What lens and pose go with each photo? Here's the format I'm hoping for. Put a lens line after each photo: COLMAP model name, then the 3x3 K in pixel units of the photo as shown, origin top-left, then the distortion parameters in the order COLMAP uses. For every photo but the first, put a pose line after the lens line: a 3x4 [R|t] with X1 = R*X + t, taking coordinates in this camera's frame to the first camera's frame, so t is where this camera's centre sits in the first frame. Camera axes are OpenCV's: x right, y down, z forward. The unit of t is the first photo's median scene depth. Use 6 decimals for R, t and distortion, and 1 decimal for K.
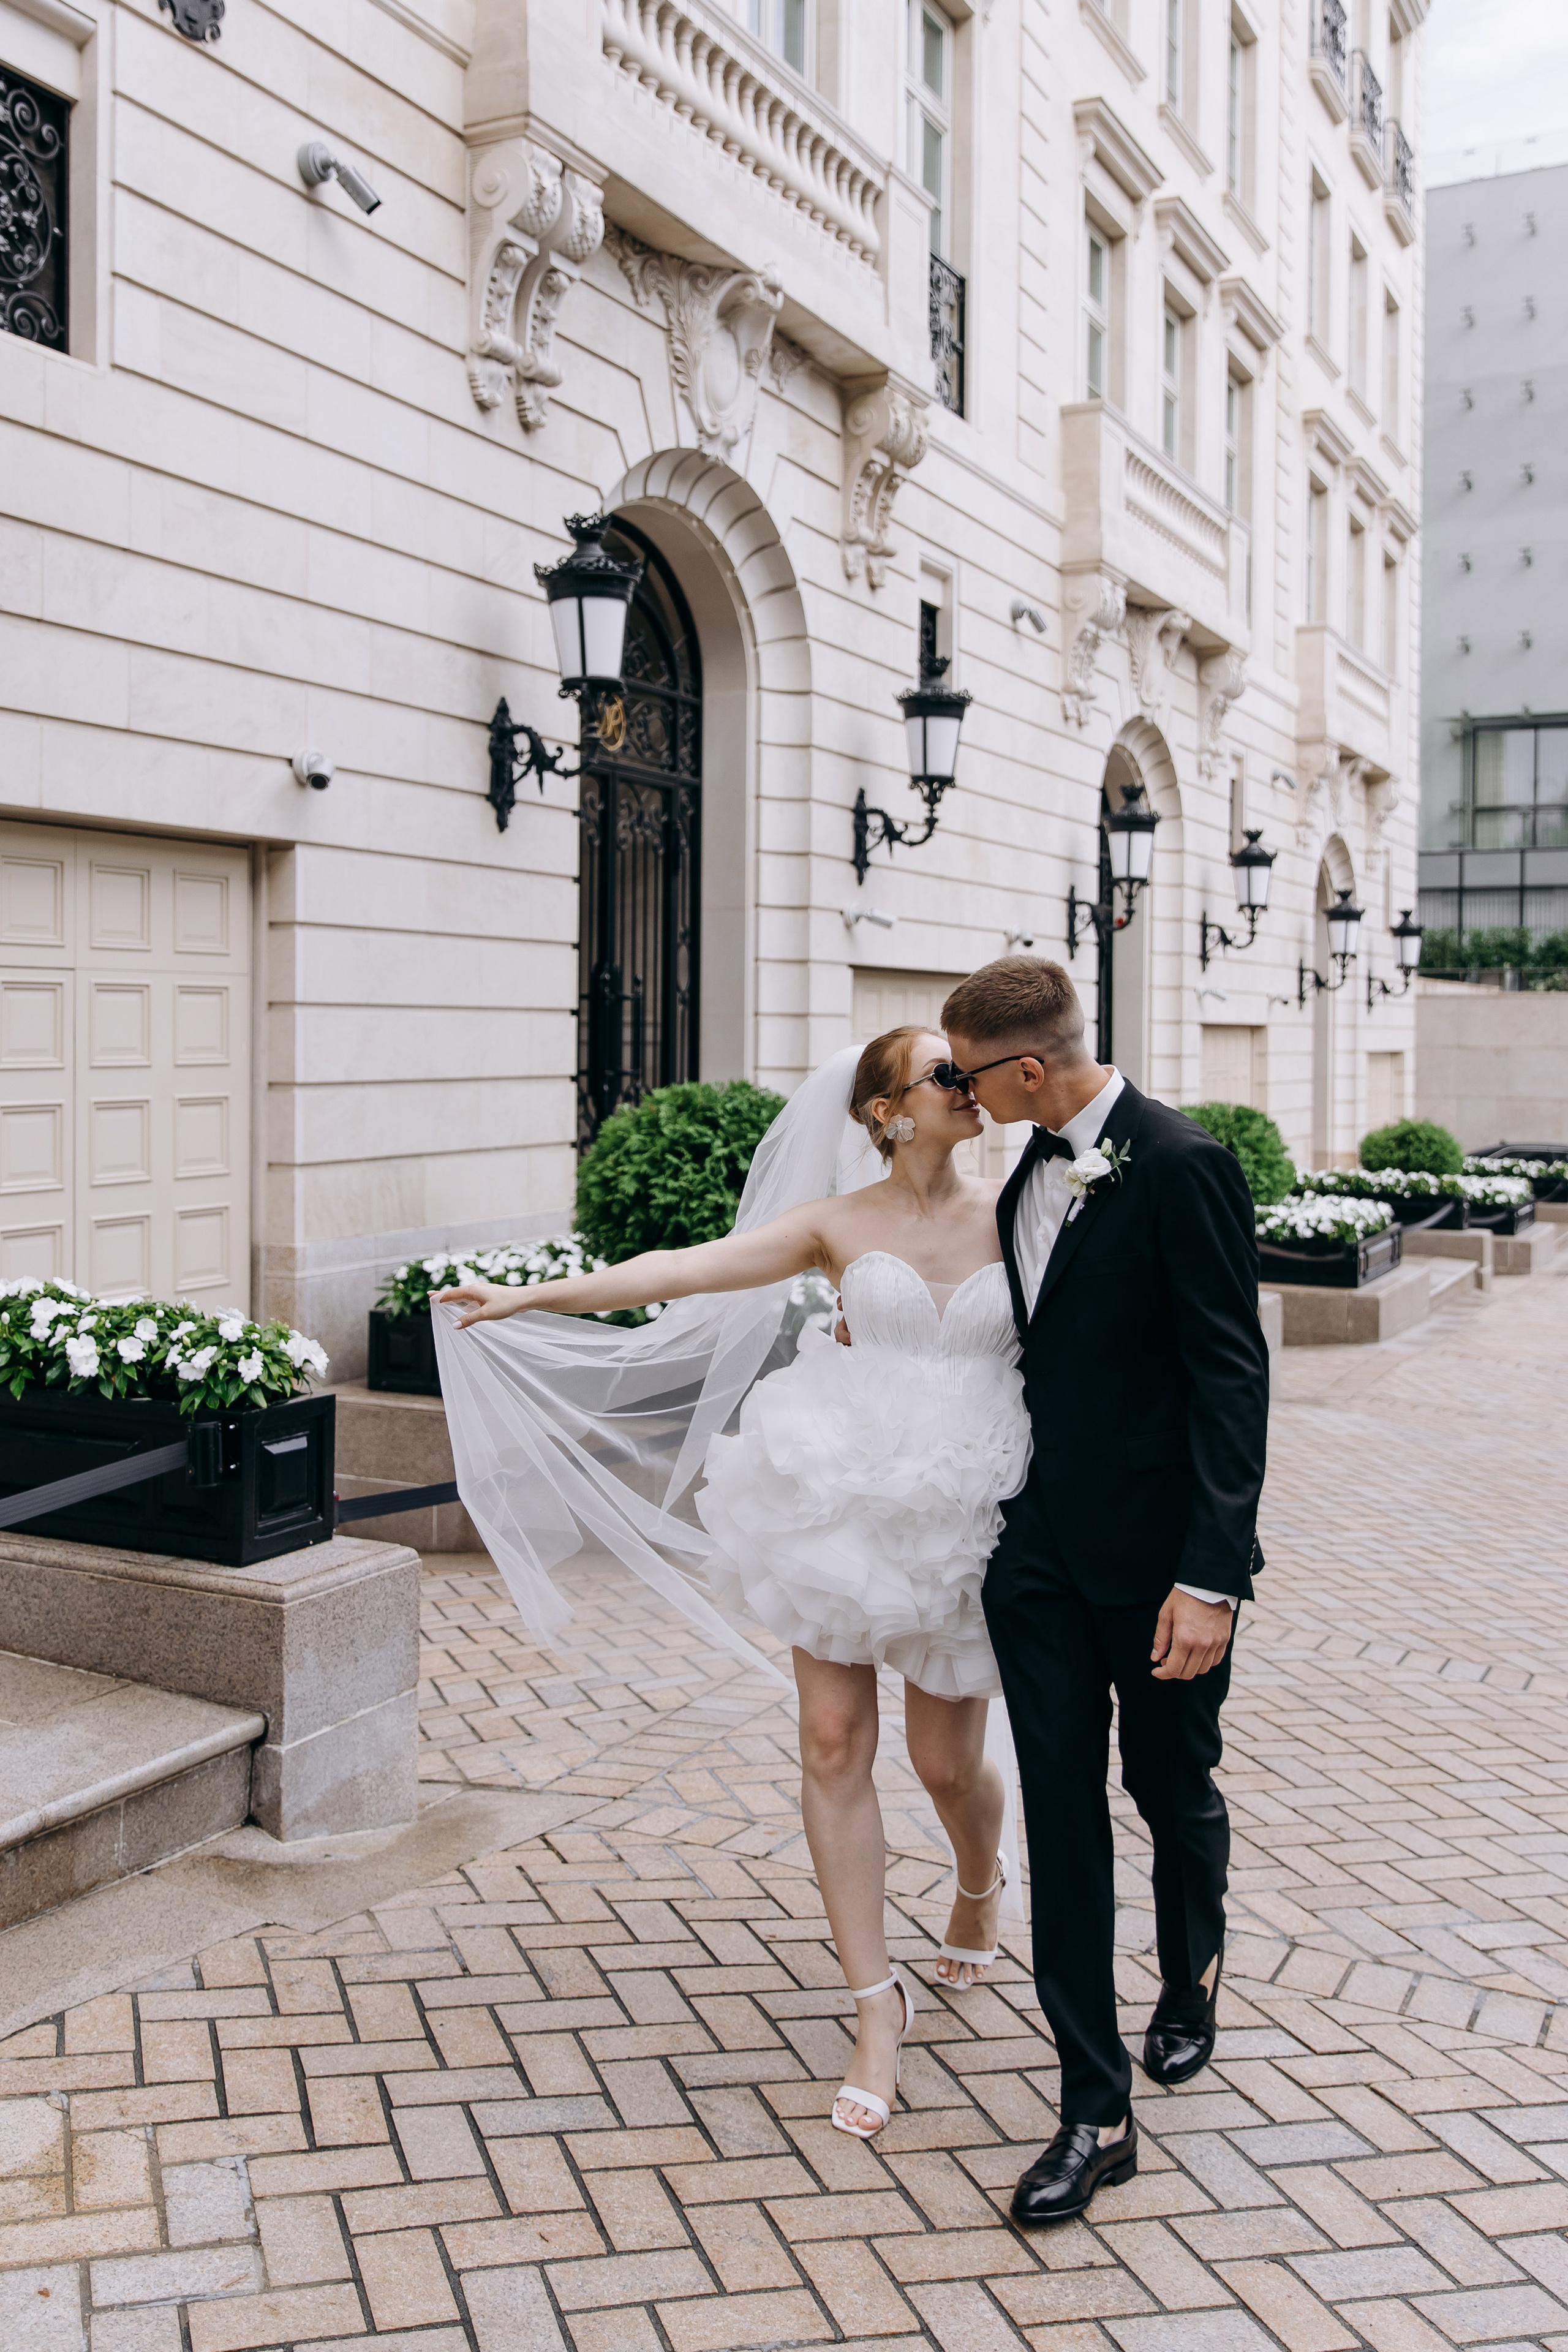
lens RADIAL K [[2111.7, 0, 720.5], [0, 2111.7, 1055.9], [0, 0, 1]] dist [0.013724, 0.001450]
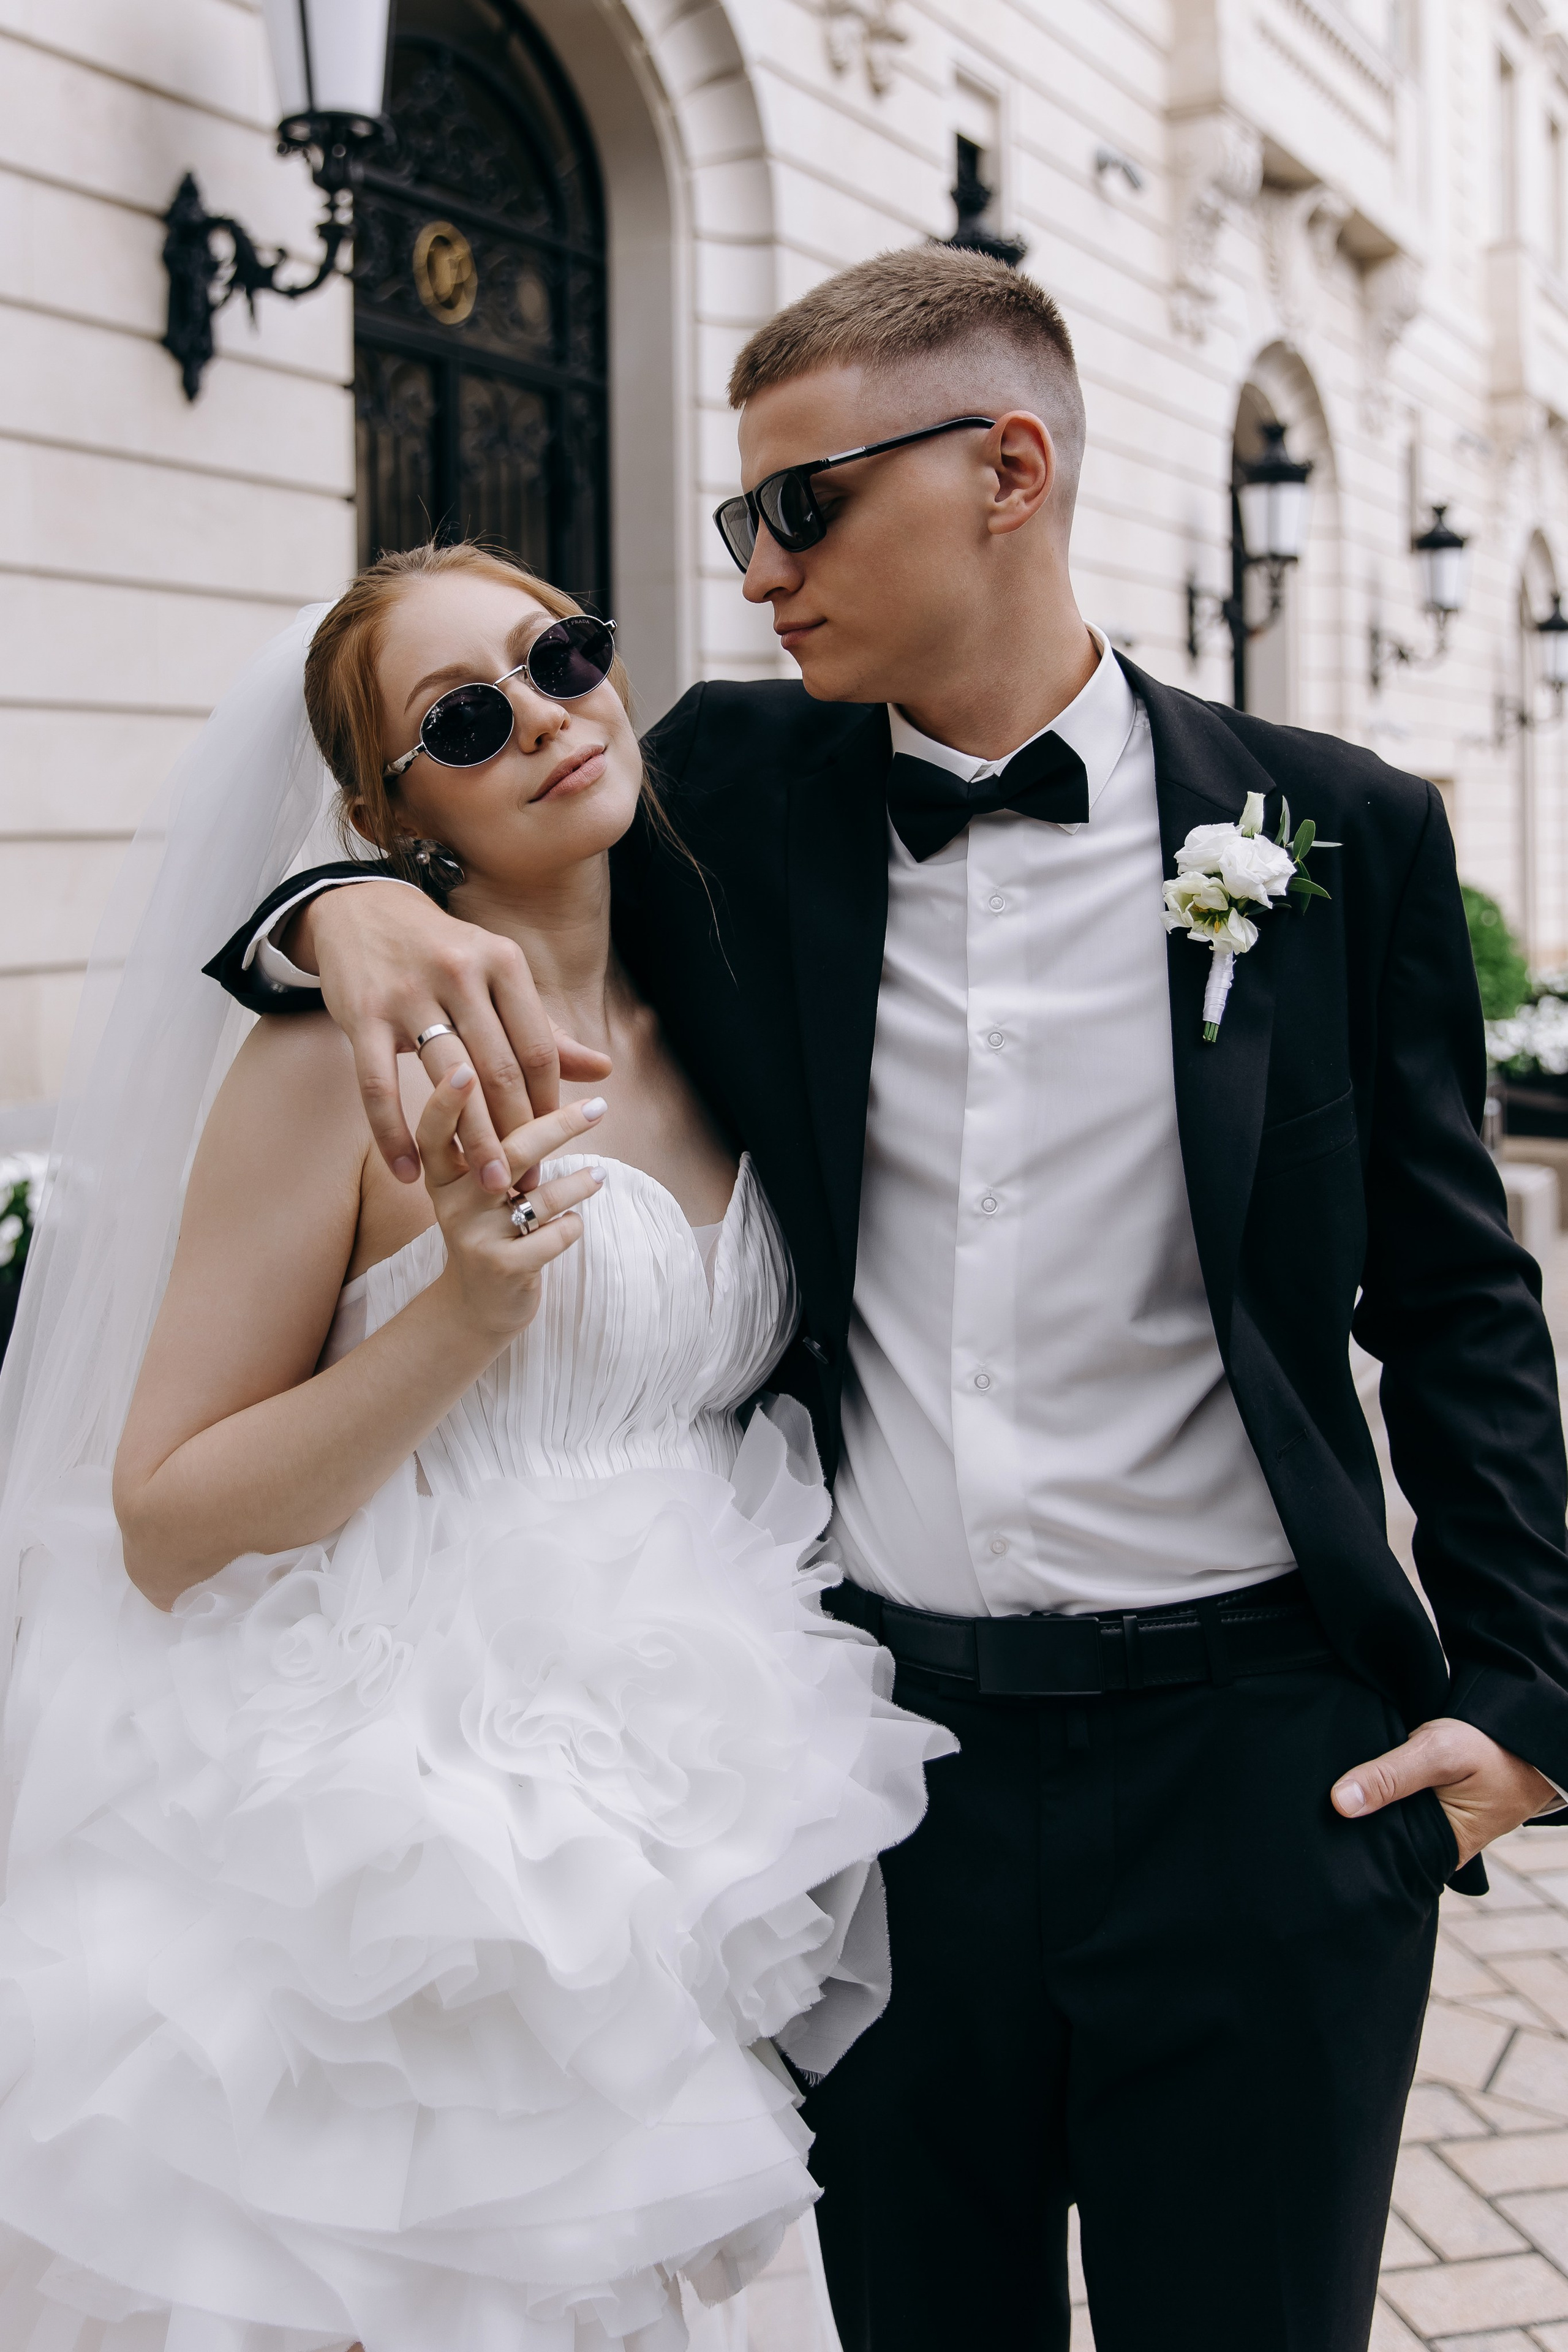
lens RADIAL K [[2324.8, 0, 662.1], [0, 2324.8, 849.1], [0, 0, 1]] dist [0.001990, 0.018639]
pose [[0.998181, -0.021203, -0.056443, 0.038965], [0.020984, 0.999770, -0.004475, 0.013787], [0.056525, 0.003282, 0.998396, 0.259592]]
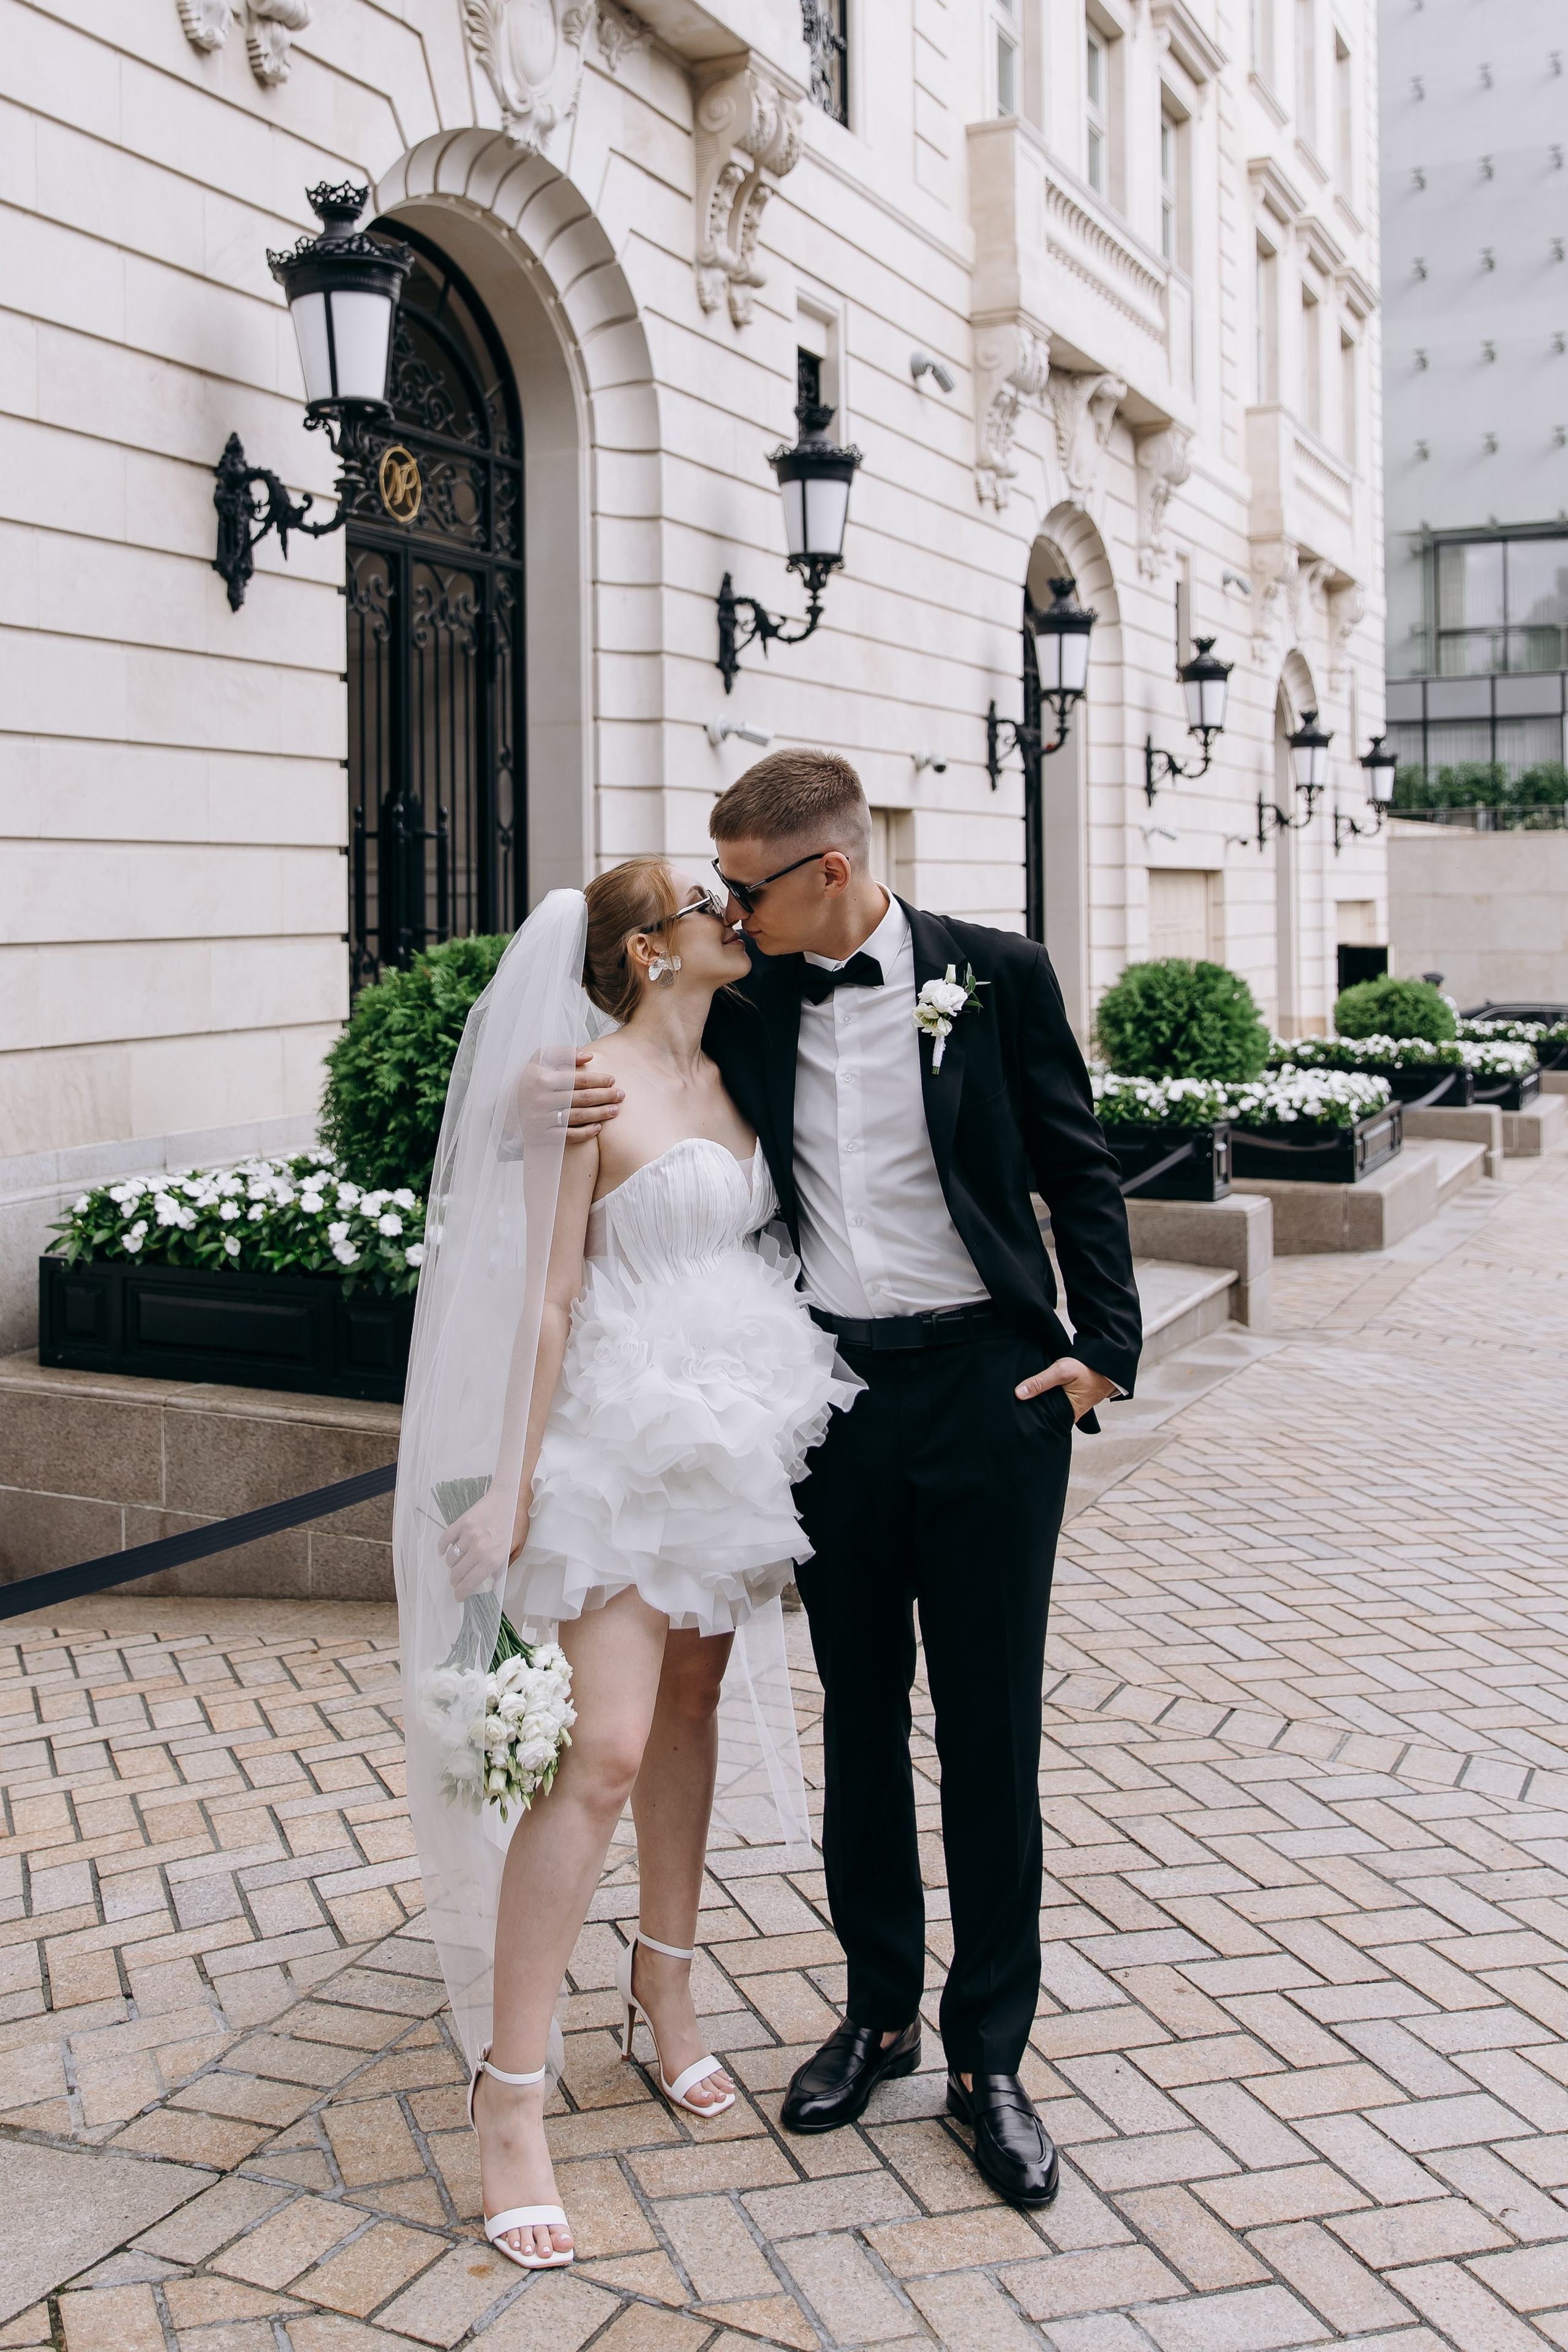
lens RADIAL K [[2244.0, 0, 605.4], [0, 2244.0, 897.7], [0, 0, 1]] dist [0.005705, -0.000597]
pose [[0.999800, -0.018845, -0.006646, 0.022020], [0.018754, 0.999733, -0.013493, 0.006724], [0.006898, 0.013365, 0.999887, 0.137550]]
